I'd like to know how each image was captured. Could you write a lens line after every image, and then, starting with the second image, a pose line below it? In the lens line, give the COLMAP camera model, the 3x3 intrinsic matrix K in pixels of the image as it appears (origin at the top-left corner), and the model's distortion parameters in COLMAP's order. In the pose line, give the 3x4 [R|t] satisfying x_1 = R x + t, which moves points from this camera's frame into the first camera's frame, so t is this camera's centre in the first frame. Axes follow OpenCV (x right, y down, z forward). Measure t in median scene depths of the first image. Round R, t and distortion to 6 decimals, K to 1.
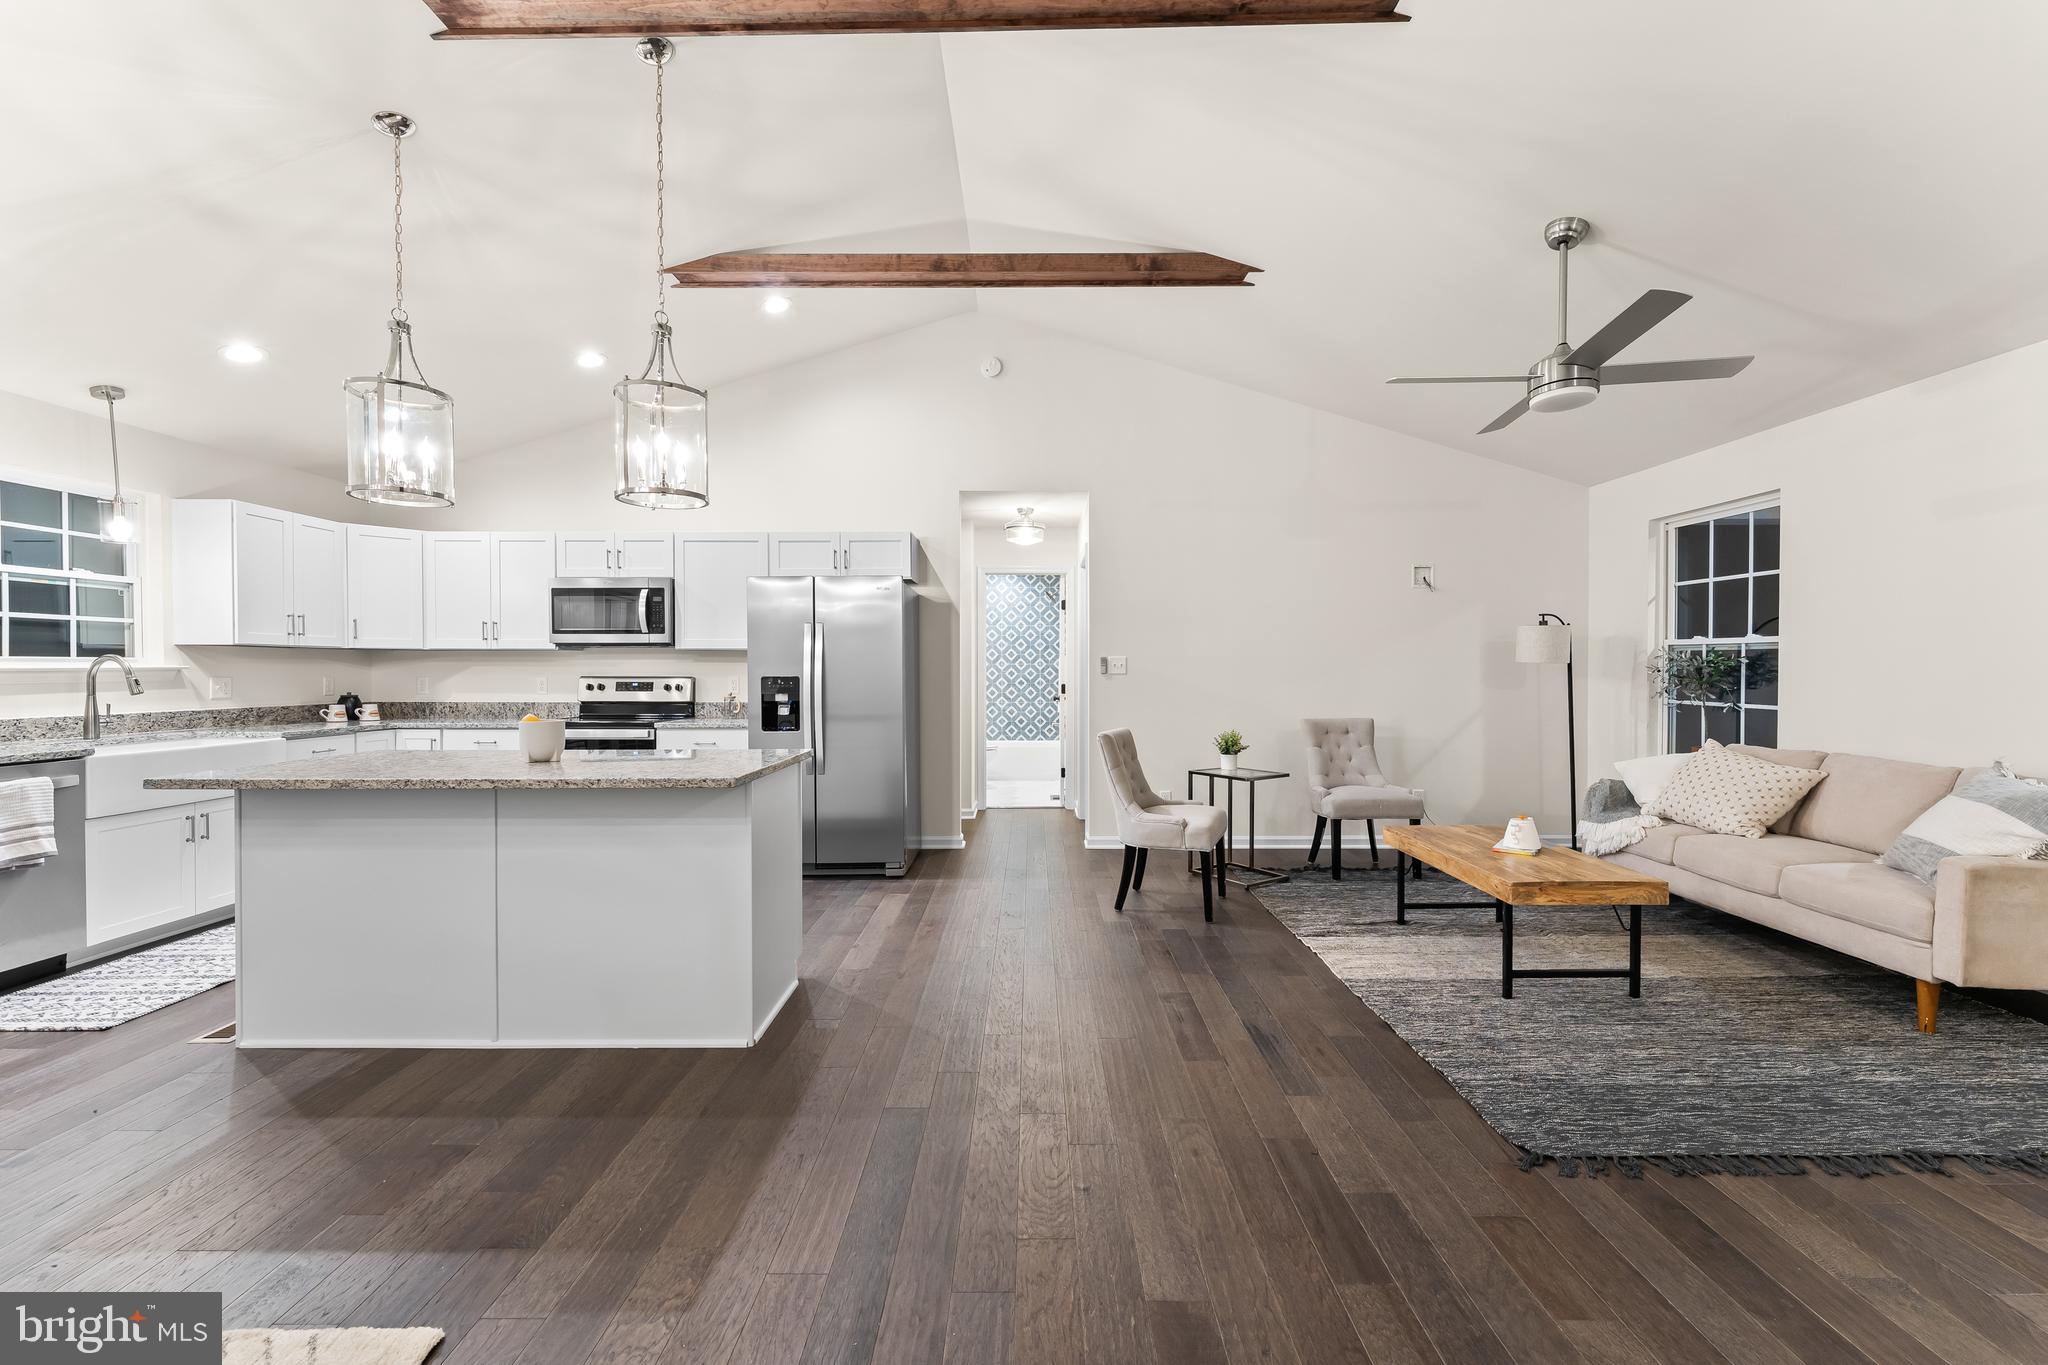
lens RADIAL K [[824.8, 0, 1018.0], [0, 824.8, 680.0], [0, 0, 1]] dist [0.001498, 0.000347]
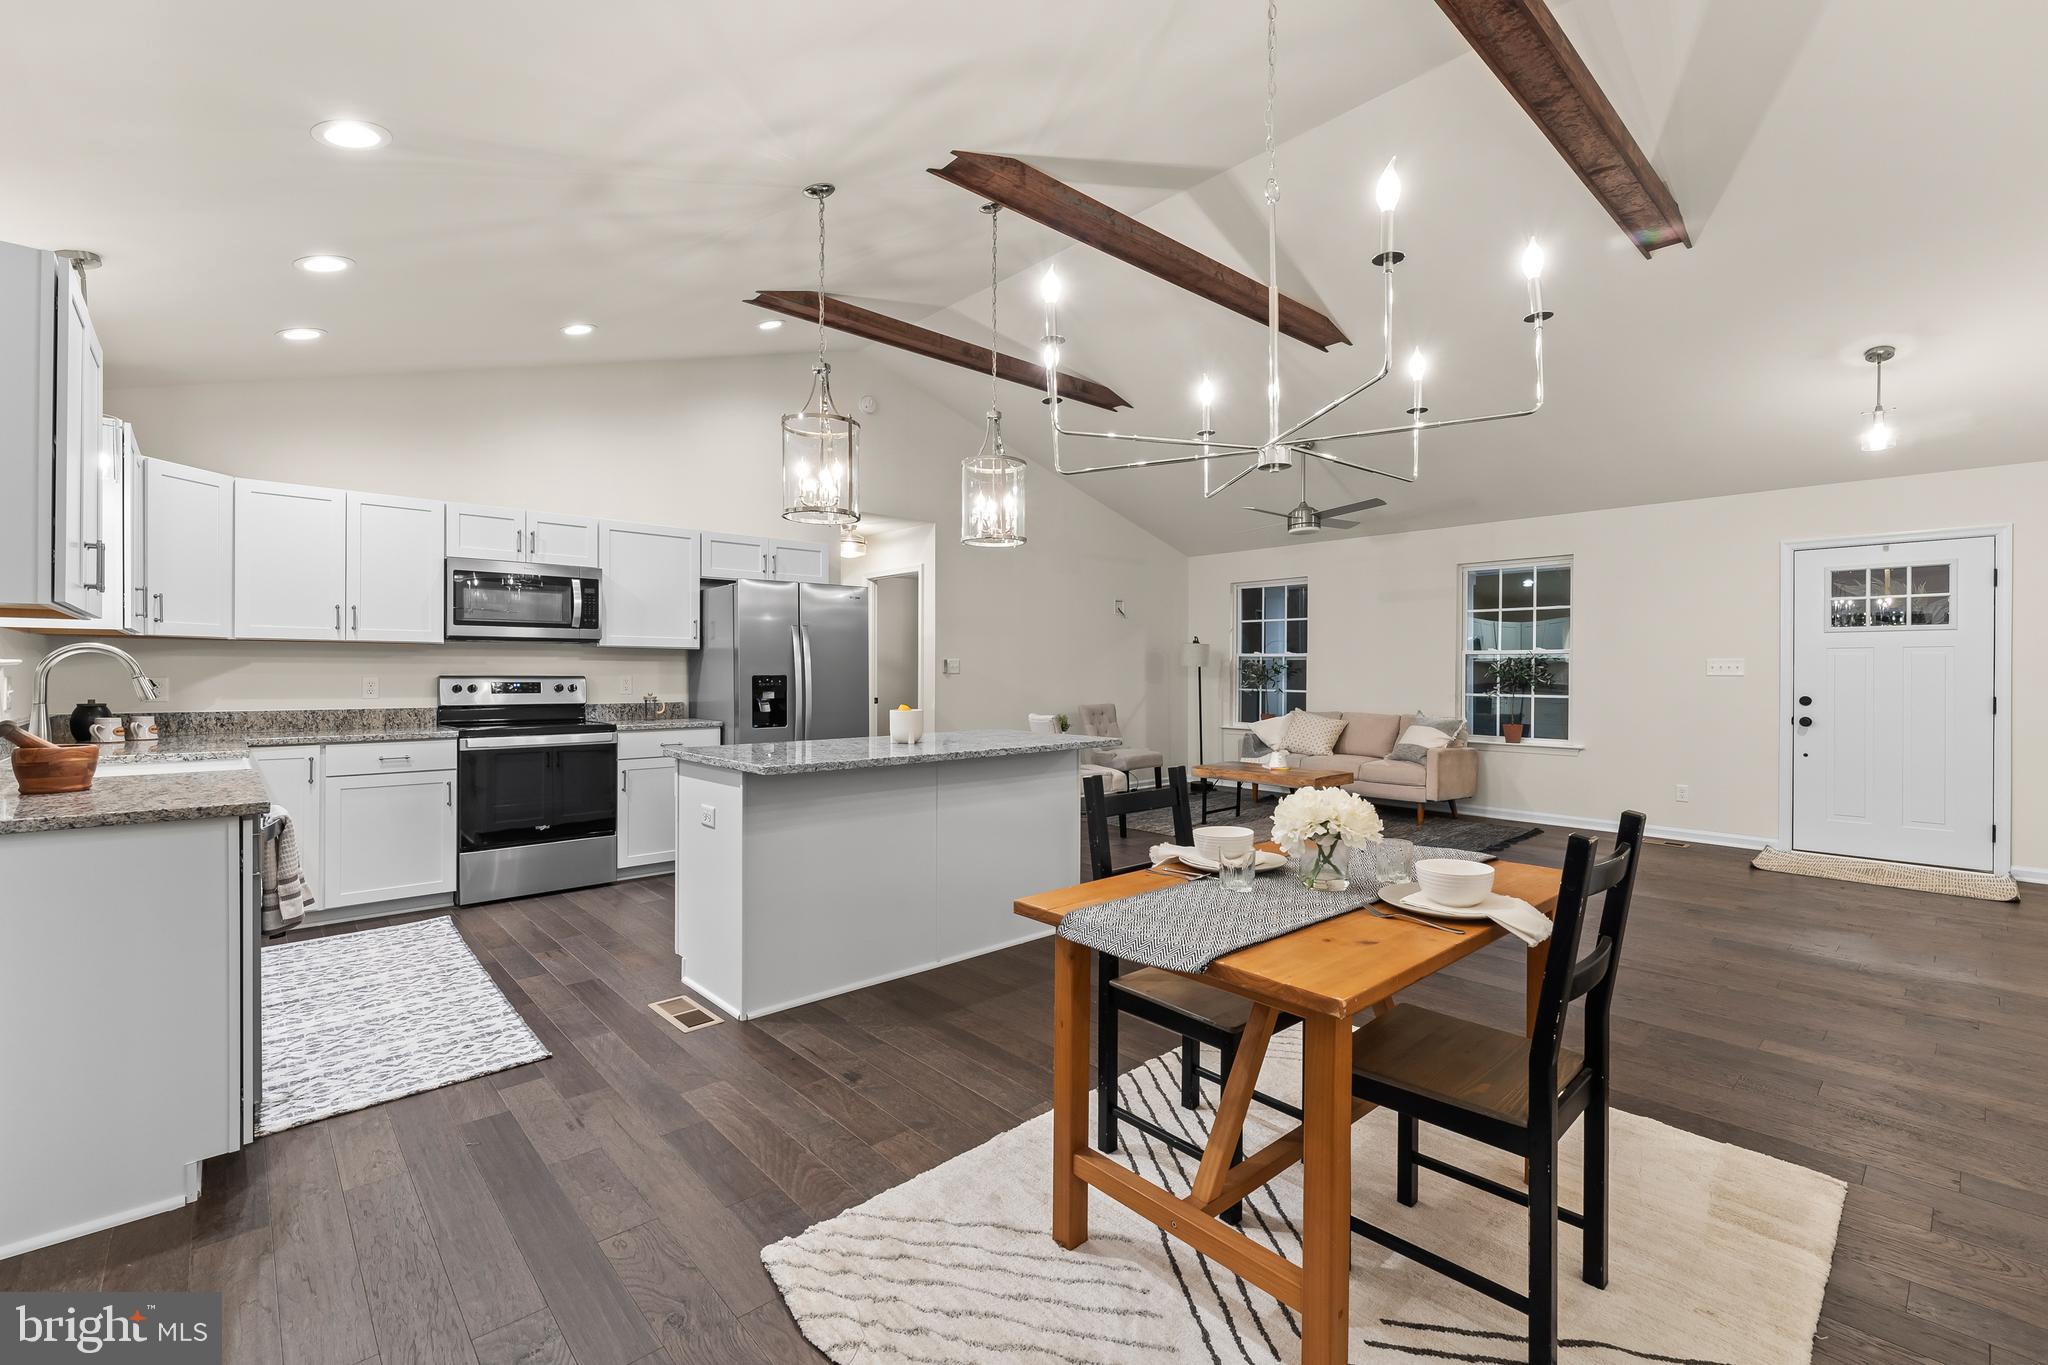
lens RADIAL K [[898.4, 0, 988.2], [0, 898.4, 674.1], [0, 0, 1]] dist [0.005510, -0.000482]
pose [[0.750627, 0.000876, 0.660725, -0.886069], [0.005820, 0.999952, -0.007938, 0.004963], [-0.660700, 0.009804, 0.750586, -0.047412]]
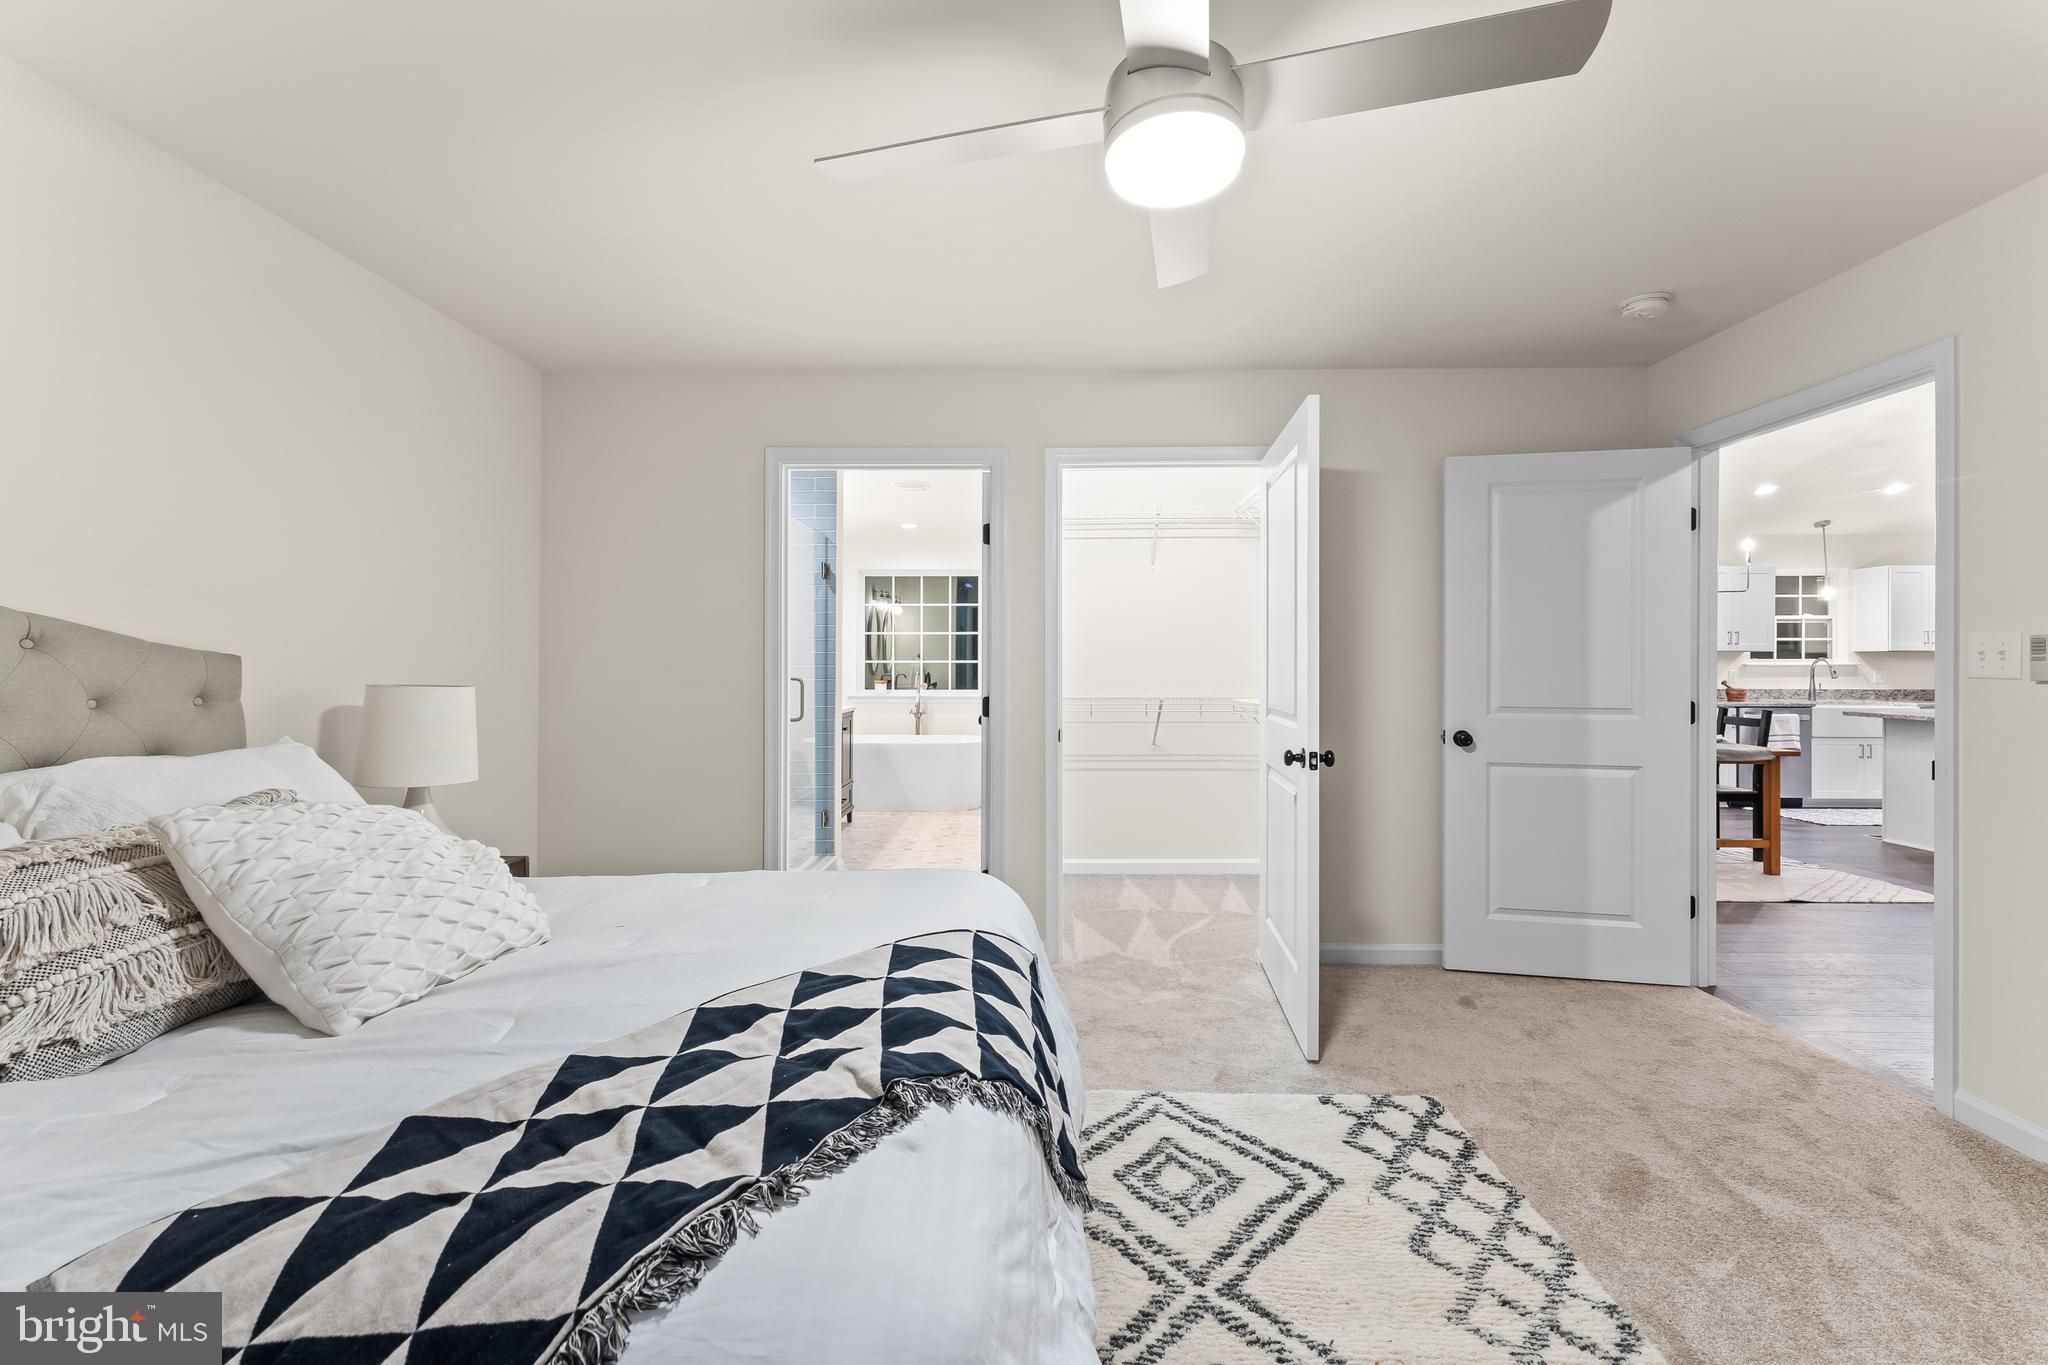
lens RADIAL K [[824.8, 0, 1031.3], [0, 824.8, 660.0], [0, 0, 1]] dist [0.001498, 0.000347]
pose [[-0.003849, -0.001706, -0.999991, 0.737435], [-0.013626, 0.999906, -0.001653, 0.002515], [0.999900, 0.013619, -0.003871, -0.736011]]
